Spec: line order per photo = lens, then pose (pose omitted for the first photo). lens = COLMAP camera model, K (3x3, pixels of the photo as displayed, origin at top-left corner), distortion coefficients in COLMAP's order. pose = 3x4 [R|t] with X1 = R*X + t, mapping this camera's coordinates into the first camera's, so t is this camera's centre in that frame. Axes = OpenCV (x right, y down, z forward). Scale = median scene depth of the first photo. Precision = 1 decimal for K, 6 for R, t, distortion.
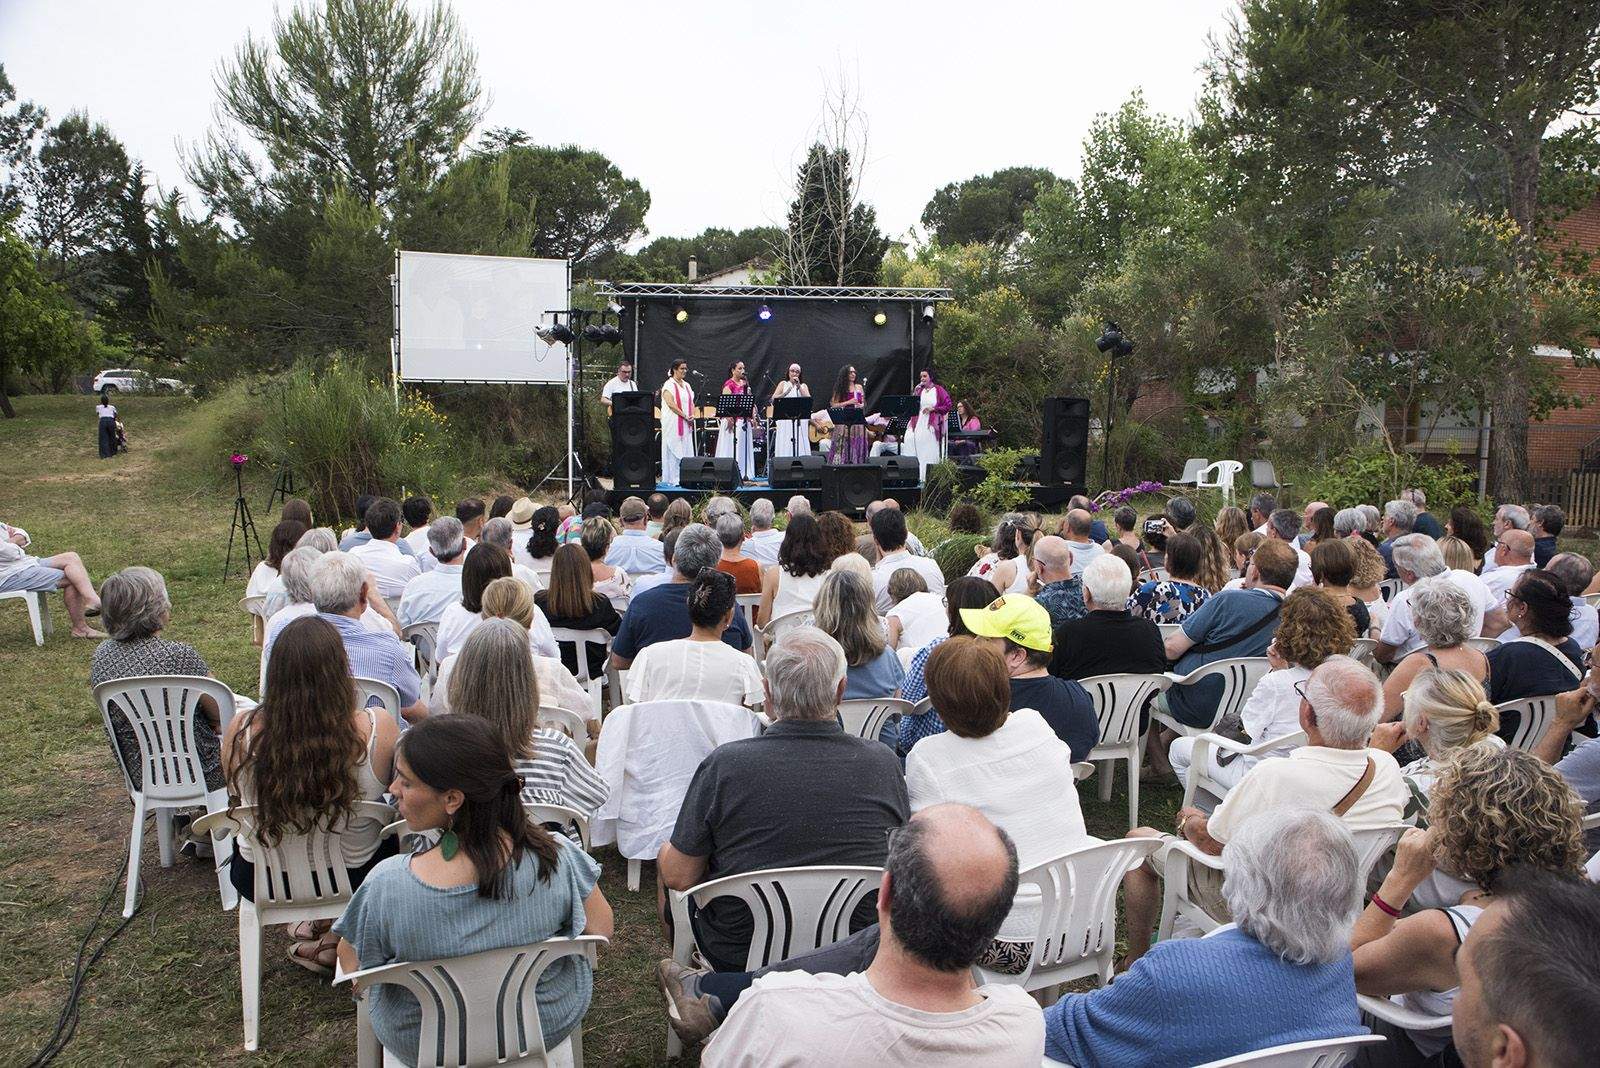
lens RADIAL K [[1231.2, 0, 800.0], [0, 1231.2, 534.0], [0, 0, 1]] dist [-0.081219, 0.004339]
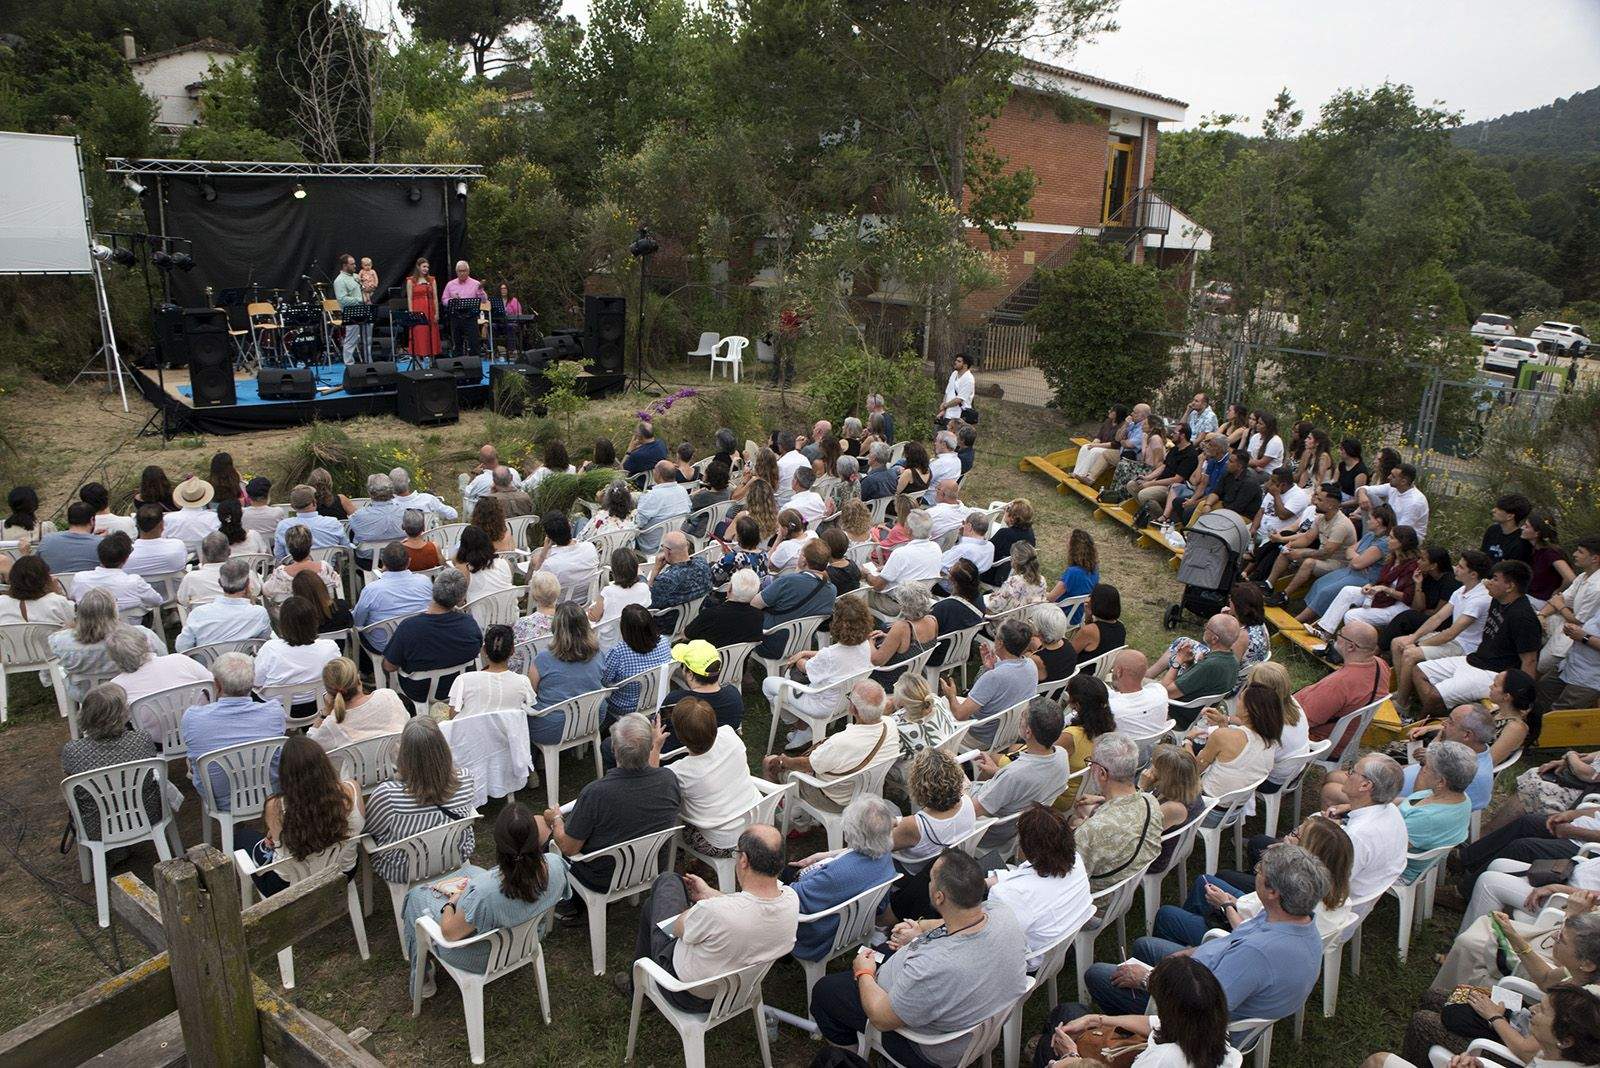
lens RADIAL K [[1289.3, 0, 800.0], [0, 1289.3, 534.0], [0, 0, 1]] dist [-0.001828, 0.070762]
pose [[0.912301, -0.088129, 0.399925, -0.106747], [0.005416, 0.979081, 0.203400, -0.123361], [-0.409485, -0.183396, 0.893694, -0.174616]]
